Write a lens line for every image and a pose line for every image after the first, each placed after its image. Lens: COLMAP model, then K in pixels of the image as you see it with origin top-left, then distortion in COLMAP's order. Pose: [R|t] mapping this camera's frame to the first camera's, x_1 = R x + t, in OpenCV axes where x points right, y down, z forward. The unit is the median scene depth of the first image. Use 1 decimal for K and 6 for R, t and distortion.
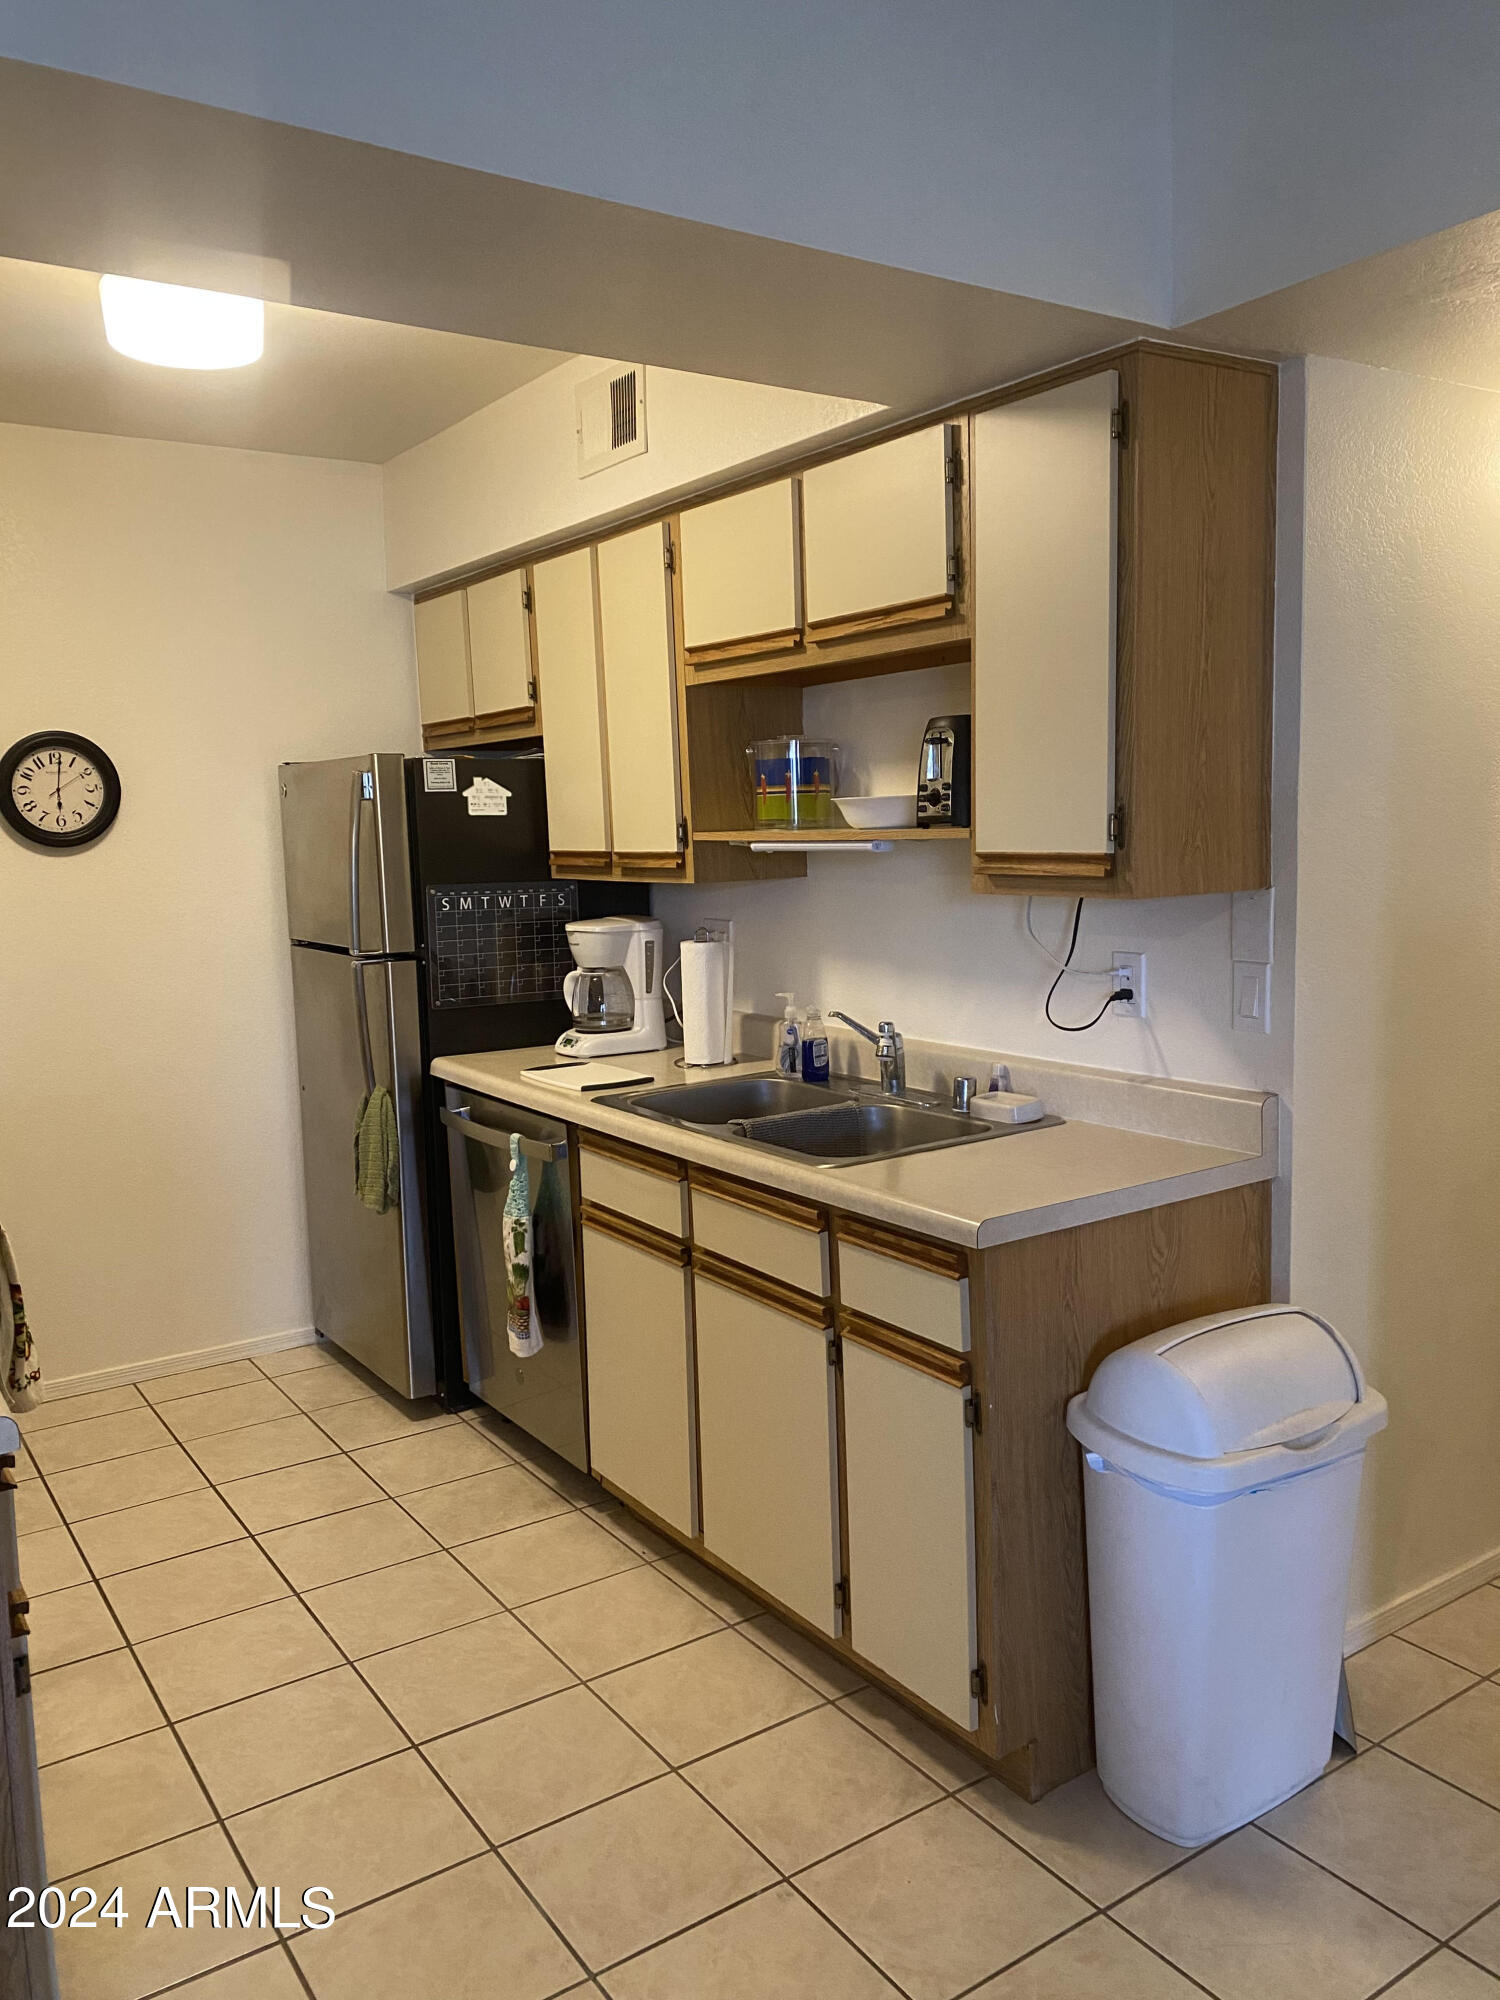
lens RADIAL K [[1543.4, 0, 811.0], [0, 1543.4, 1008.8], [0, 0, 1]] dist [0.056468, -0.078120]
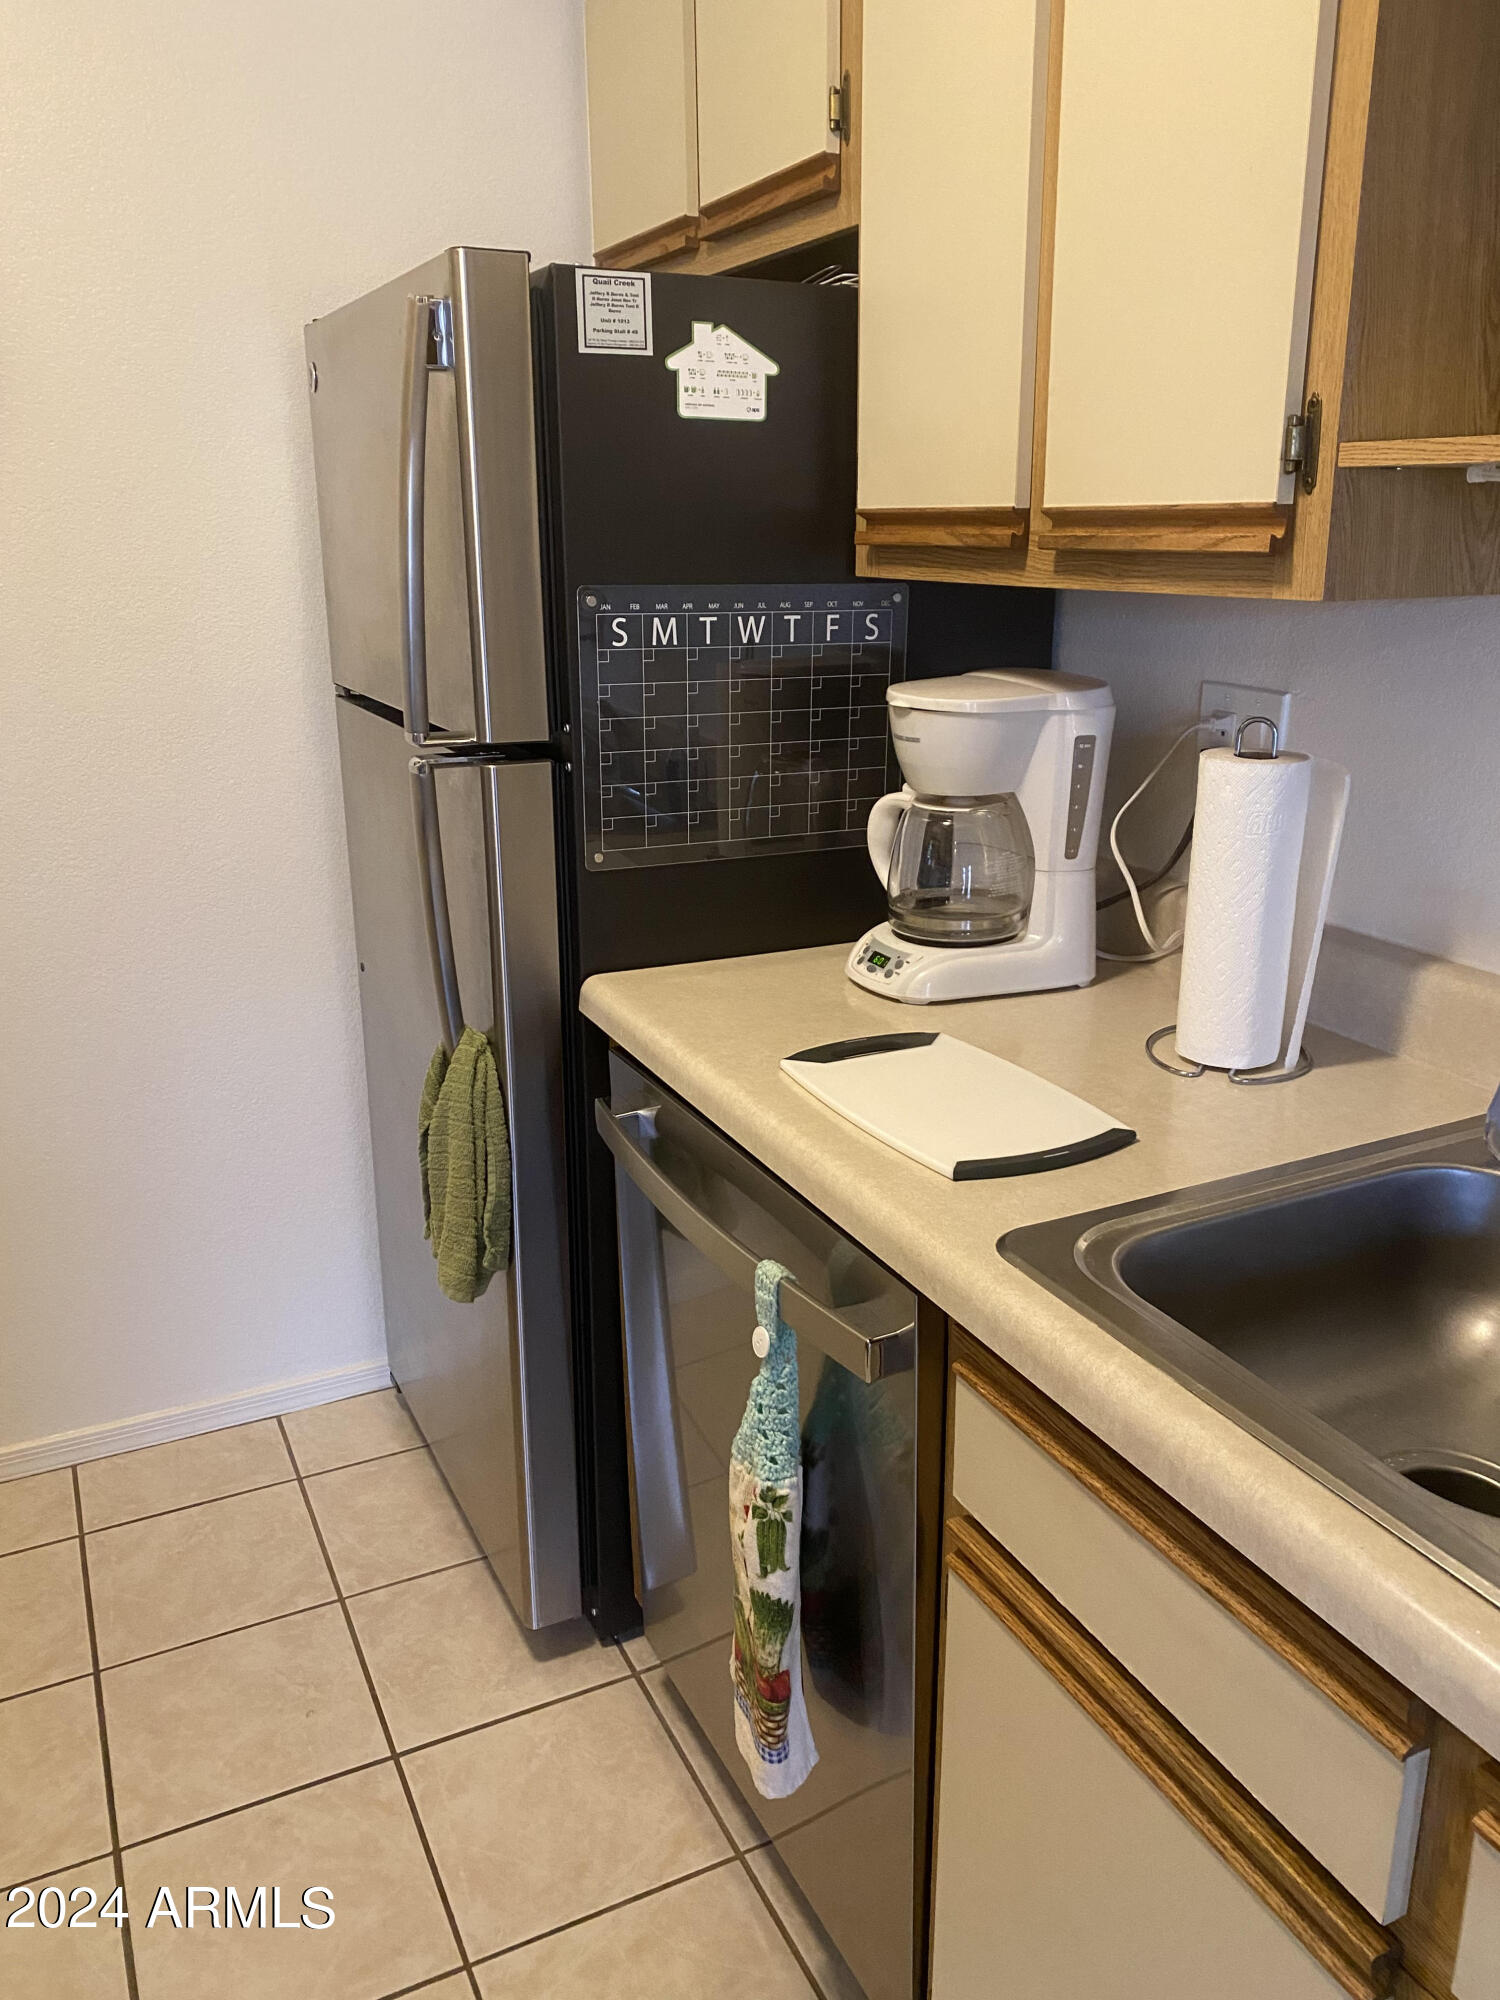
lens RADIAL K [[1543.4, 0, 759.1], [0, 1543.4, 993.2], [0, 0, 1]] dist [0.056468, -0.078120]
pose [[0.986267, 0.069424, -0.149859, -0.137704], [-0.042141, 0.983110, 0.178096, -0.051432], [0.159692, -0.169335, 0.972535, 0.622808]]
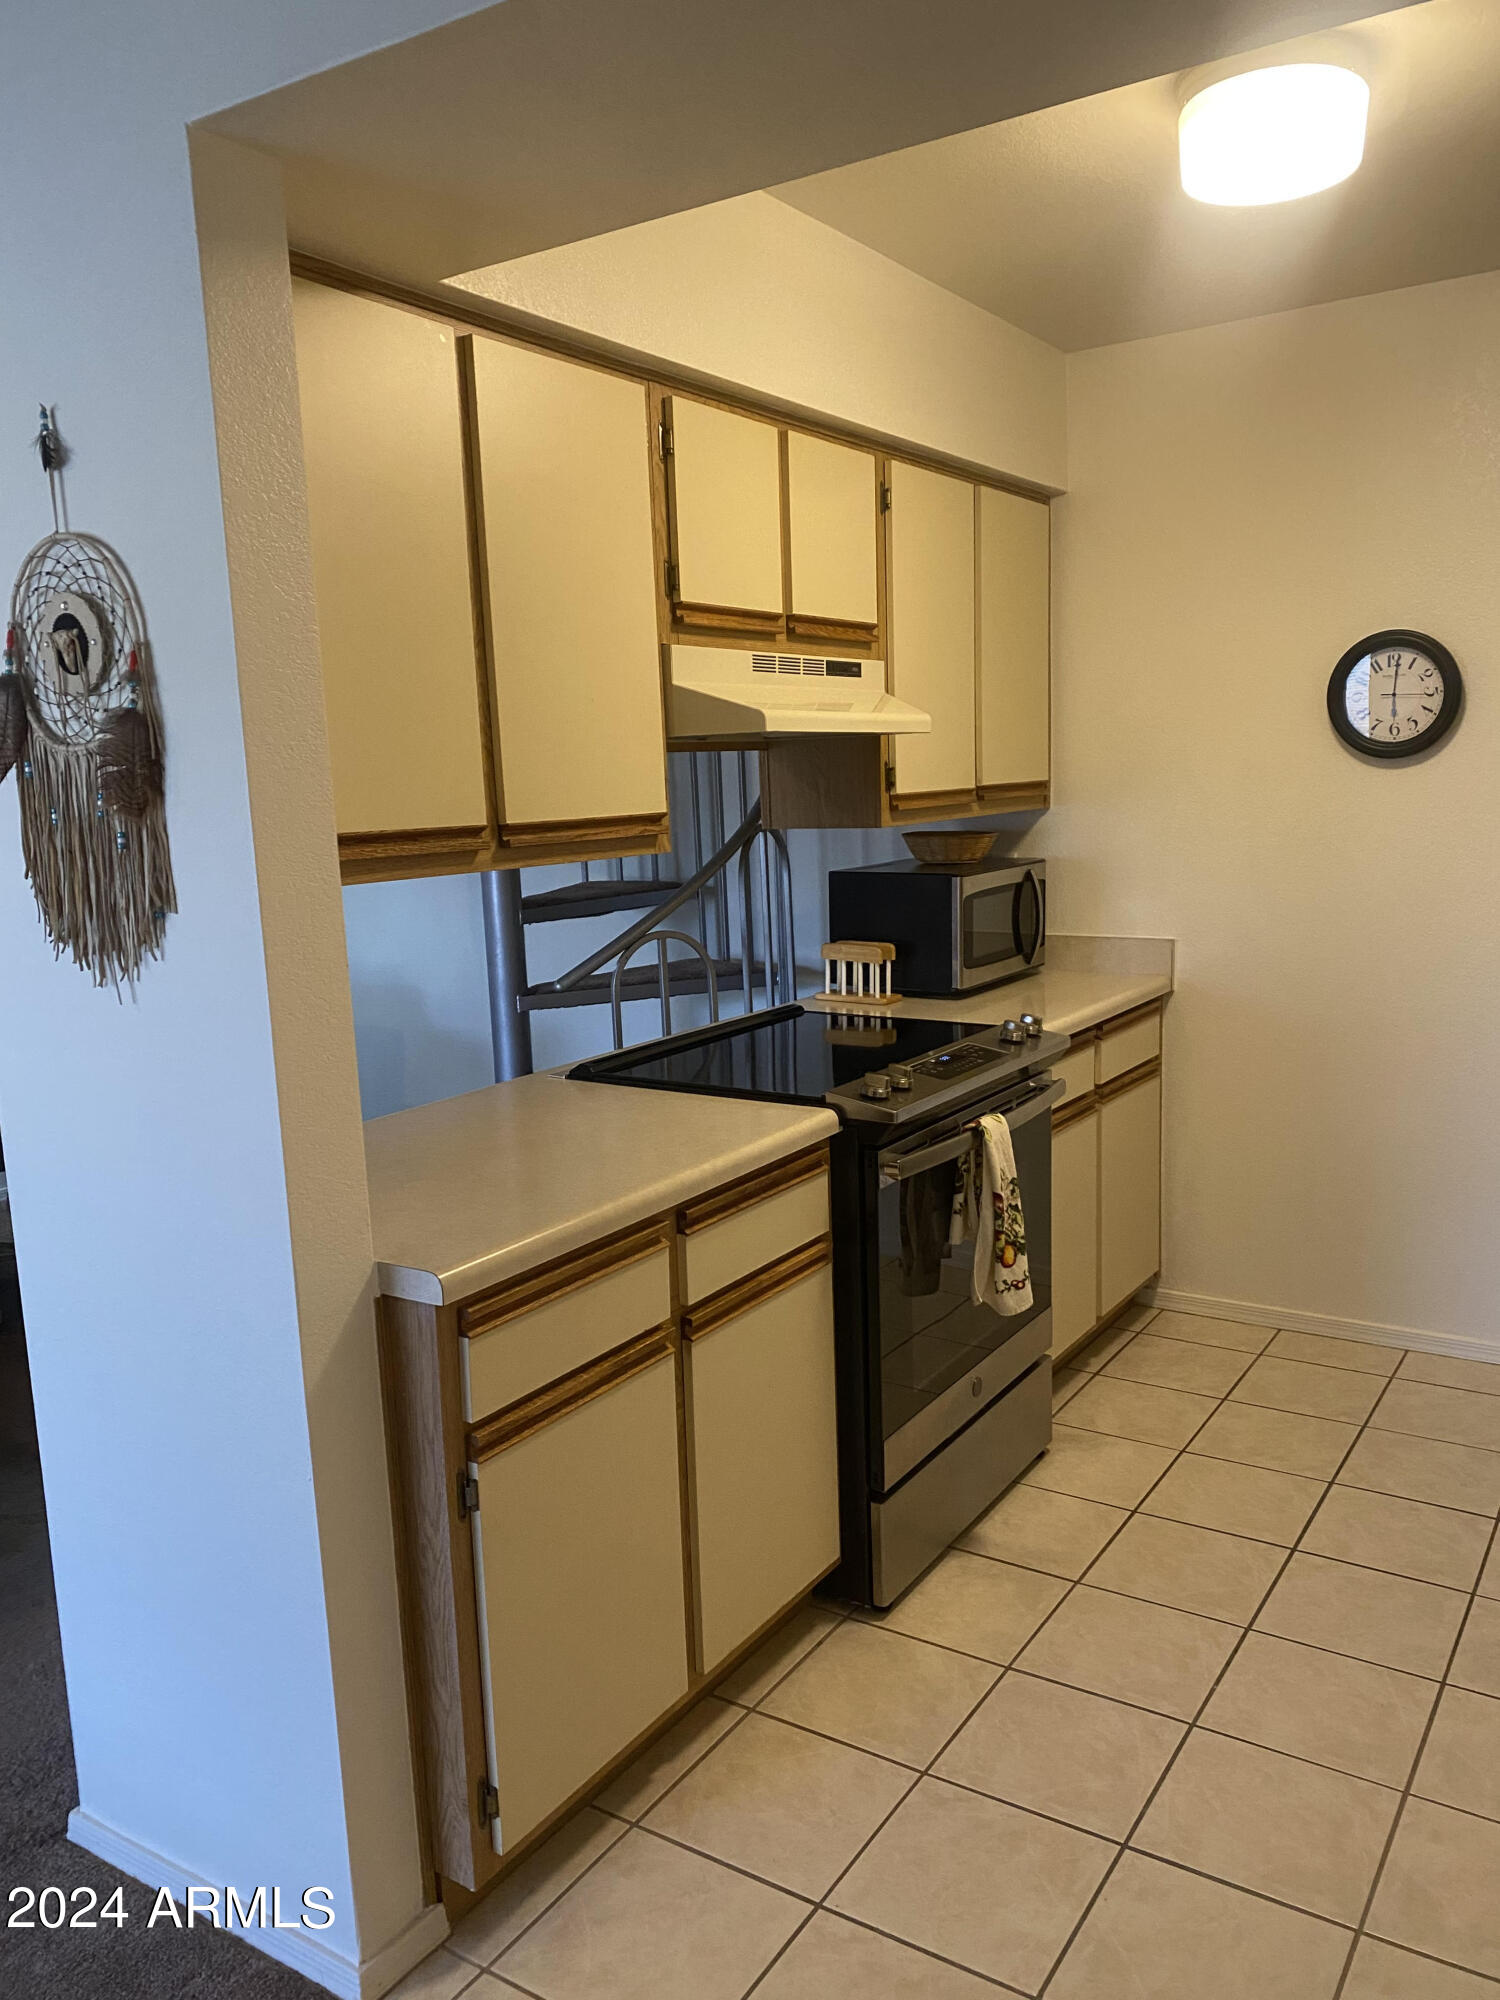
lens RADIAL K [[1543.4, 0, 732.8], [0, 1543.4, 1009.4], [0, 0, 1]] dist [0.056468, -0.078120]
pose [[0.367170, 0.154533, -0.917227, 0.274374], [-0.089272, 0.987405, 0.130621, -0.049084], [0.925860, 0.033923, 0.376341, 0.344504]]
